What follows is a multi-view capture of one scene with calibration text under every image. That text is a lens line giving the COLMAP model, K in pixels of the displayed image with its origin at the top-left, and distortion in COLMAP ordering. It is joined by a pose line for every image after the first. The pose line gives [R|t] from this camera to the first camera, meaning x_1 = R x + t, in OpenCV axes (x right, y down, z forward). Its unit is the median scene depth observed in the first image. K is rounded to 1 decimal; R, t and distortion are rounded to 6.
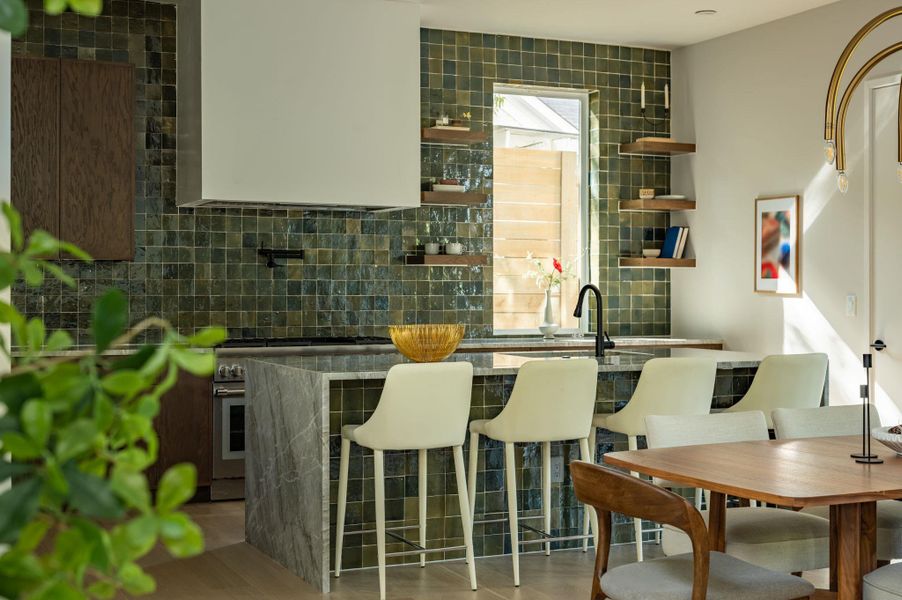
lens RADIAL K [[1254.2, 0, 447.1], [0, 1254.2, 301.0], [0, 0, 1]] dist [0.294488, 0.000000]
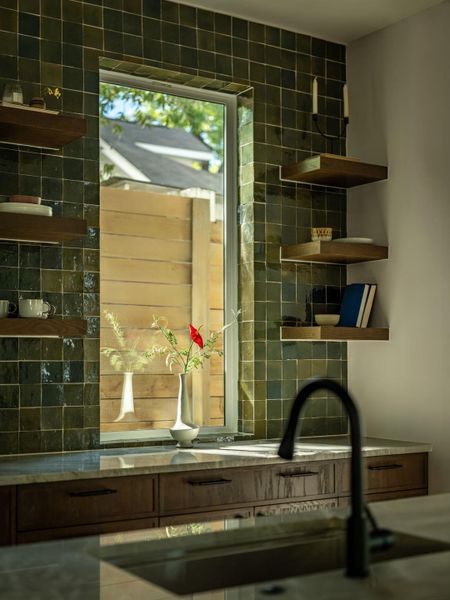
lens RADIAL K [[964.1, 0, 223.9], [0, 964.1, 300.9], [0, 0, 1]] dist [0.006416, 0.000000]
pose [[0.989508, 0.005122, 0.144384, 0.027017], [0.004943, 0.997586, -0.069266, -0.011548], [-0.144390, 0.069253, 0.987094, 0.478510]]
